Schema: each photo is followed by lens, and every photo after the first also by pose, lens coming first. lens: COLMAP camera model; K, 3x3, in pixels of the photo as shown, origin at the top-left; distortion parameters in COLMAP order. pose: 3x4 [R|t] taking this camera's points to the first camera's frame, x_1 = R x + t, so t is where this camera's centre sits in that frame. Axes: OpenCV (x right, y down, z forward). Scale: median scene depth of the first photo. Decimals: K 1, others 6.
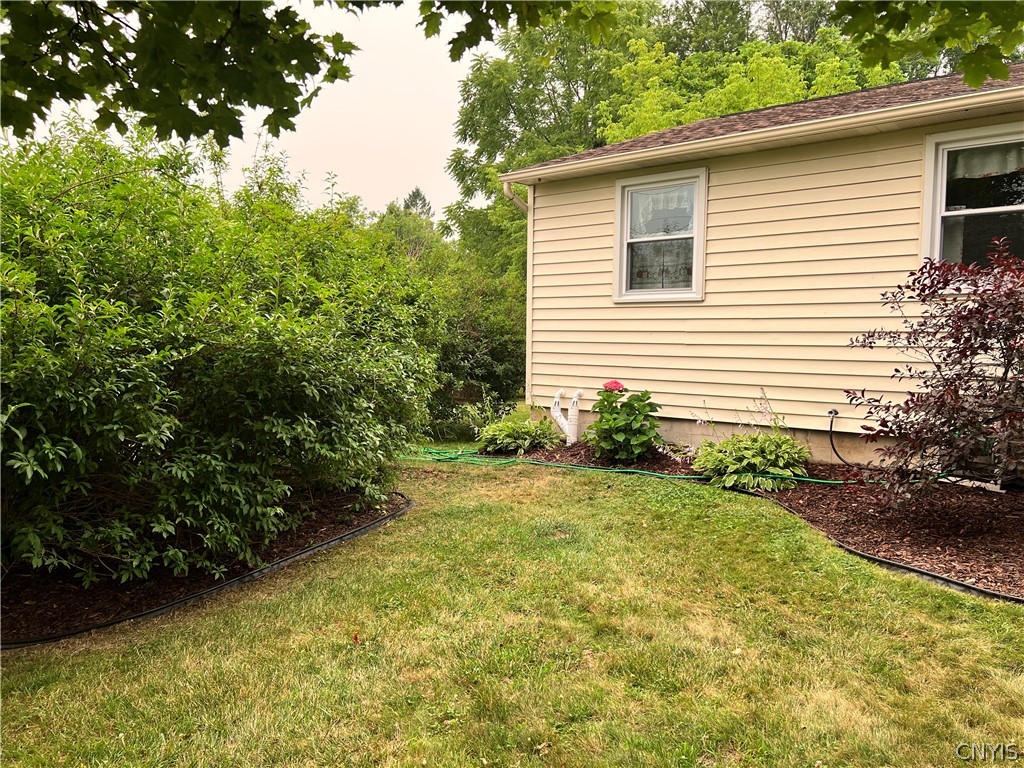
lens RADIAL K [[778.7, 0, 512.0], [0, 778.7, 384.0], [0, 0, 1]] dist [0.009597, -0.003239]
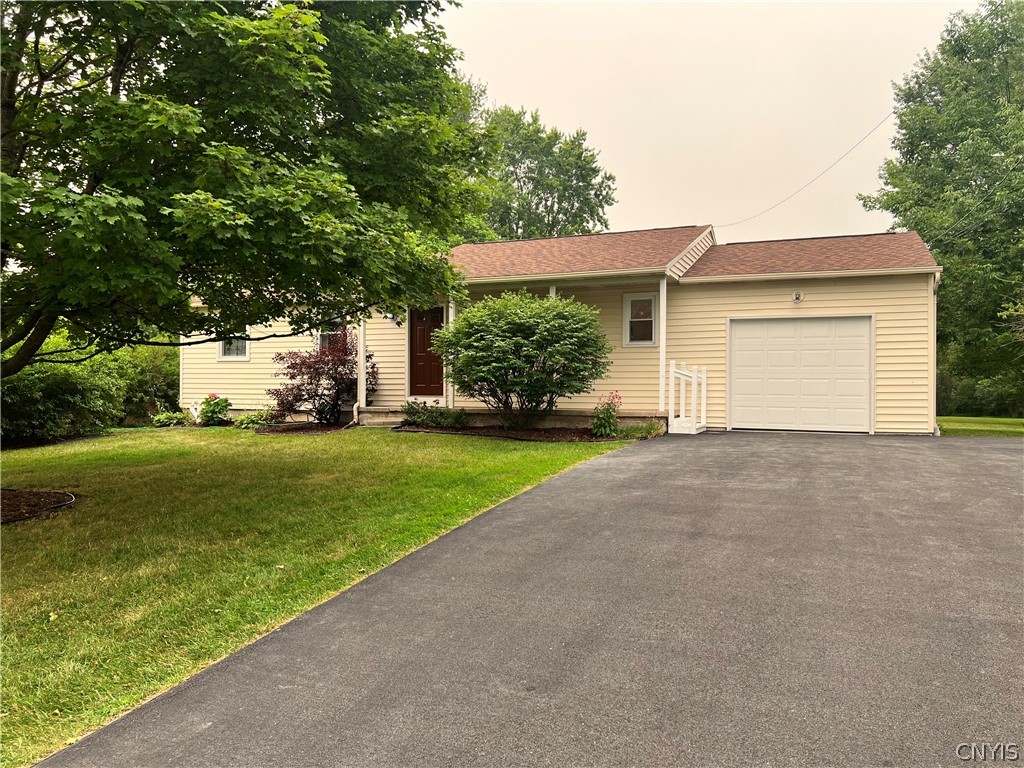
lens RADIAL K [[778.7, 0, 512.0], [0, 778.7, 384.0], [0, 0, 1]] dist [0.009597, -0.003239]
pose [[0.955470, -0.001707, 0.295084, 0.404593], [0.022189, 0.997568, -0.066076, 0.194199], [-0.294253, 0.069682, 0.953184, -2.093600]]
